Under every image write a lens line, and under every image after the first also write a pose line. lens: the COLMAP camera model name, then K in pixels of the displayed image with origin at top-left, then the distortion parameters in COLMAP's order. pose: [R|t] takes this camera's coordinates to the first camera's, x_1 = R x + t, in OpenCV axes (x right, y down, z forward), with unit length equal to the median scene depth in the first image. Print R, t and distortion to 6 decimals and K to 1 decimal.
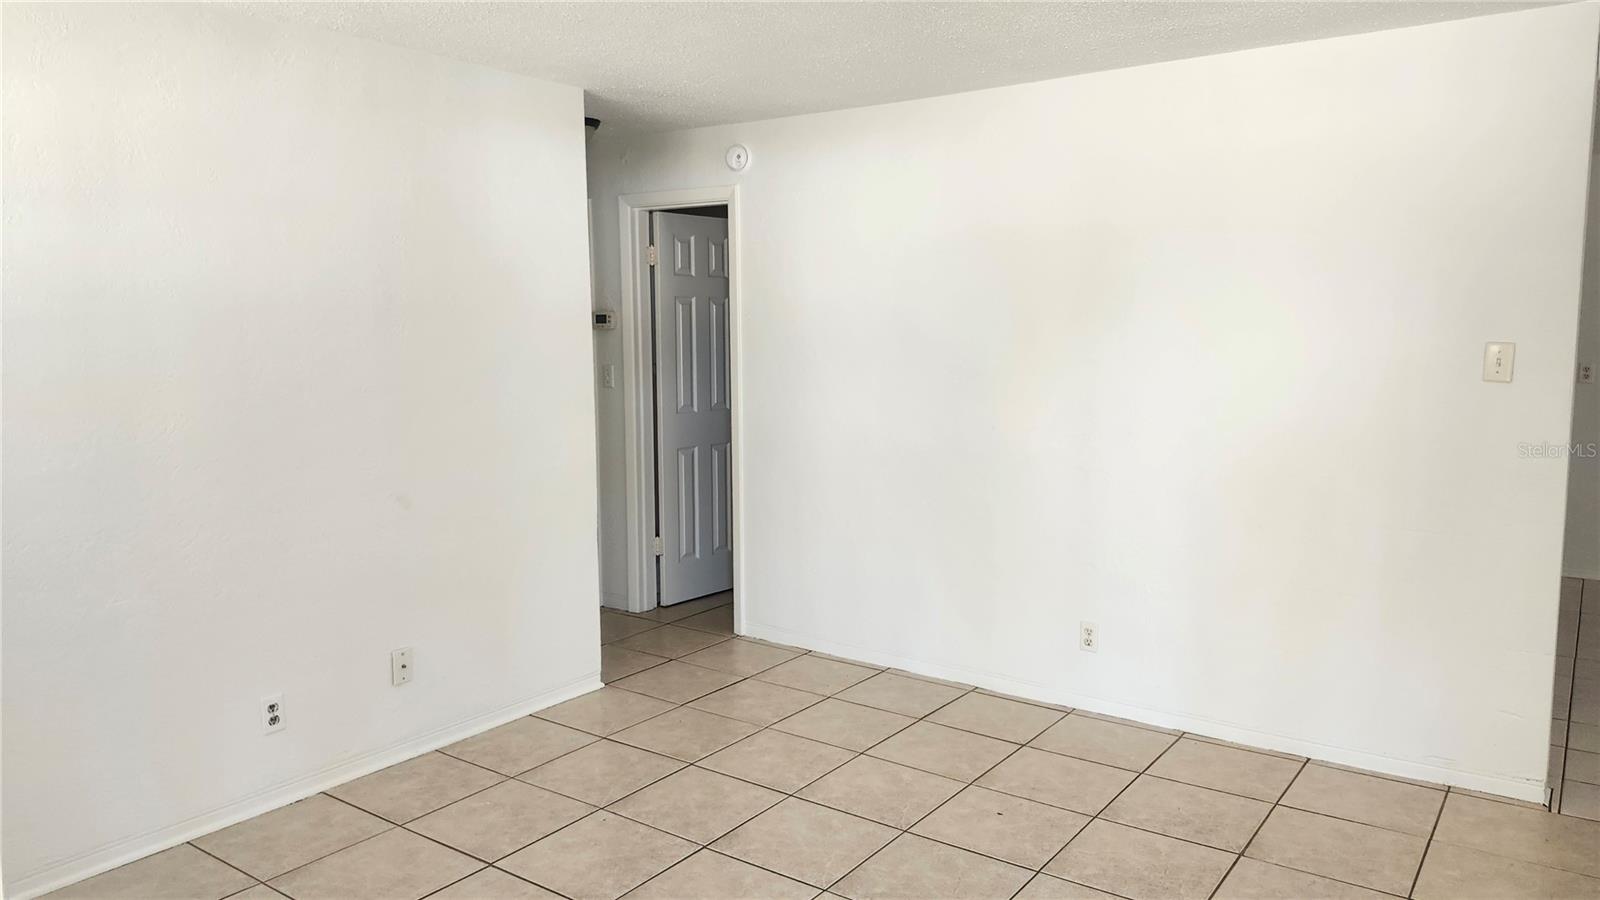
lens RADIAL K [[1128.4, 0, 800.0], [0, 1128.4, 450.0], [0, 0, 1]] dist [-0.007782, -0.006010]
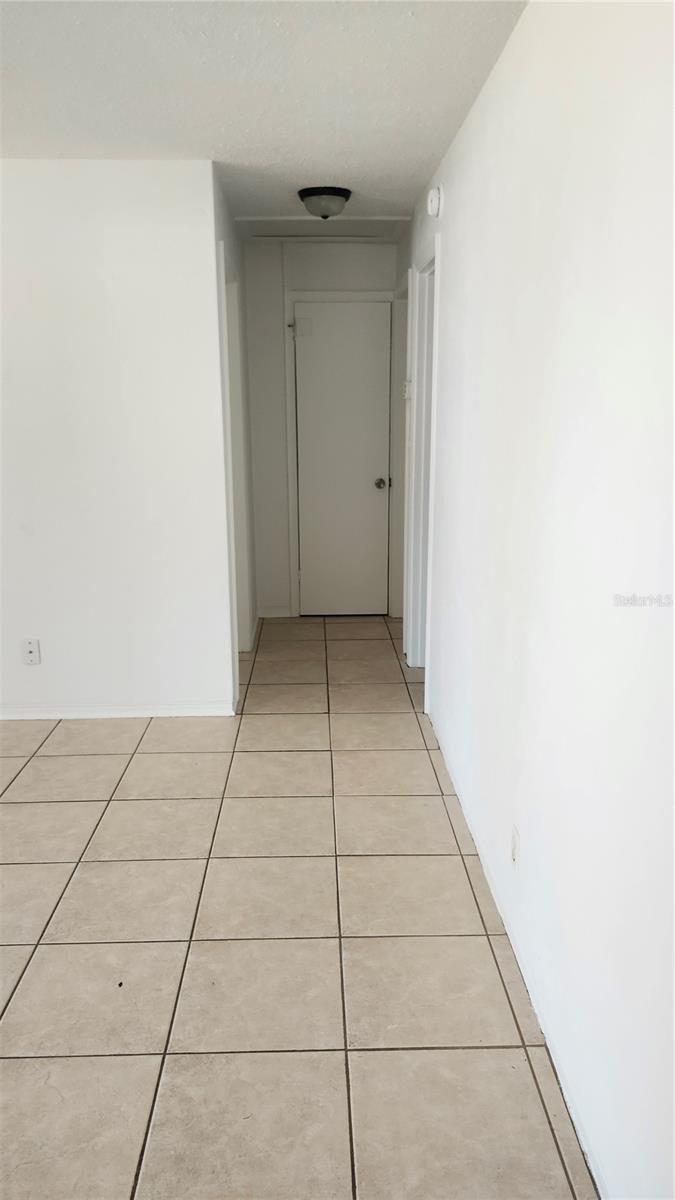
lens RADIAL K [[846.3, 0, 339.3], [0, 846.3, 614.3], [0, 0, 1]] dist [-0.007782, -0.006010]
pose [[0.620492, 0.213011, -0.754729, 0.588380], [-0.096517, 0.975830, 0.196063, -0.079809], [0.778251, -0.048811, 0.626054, 0.614353]]
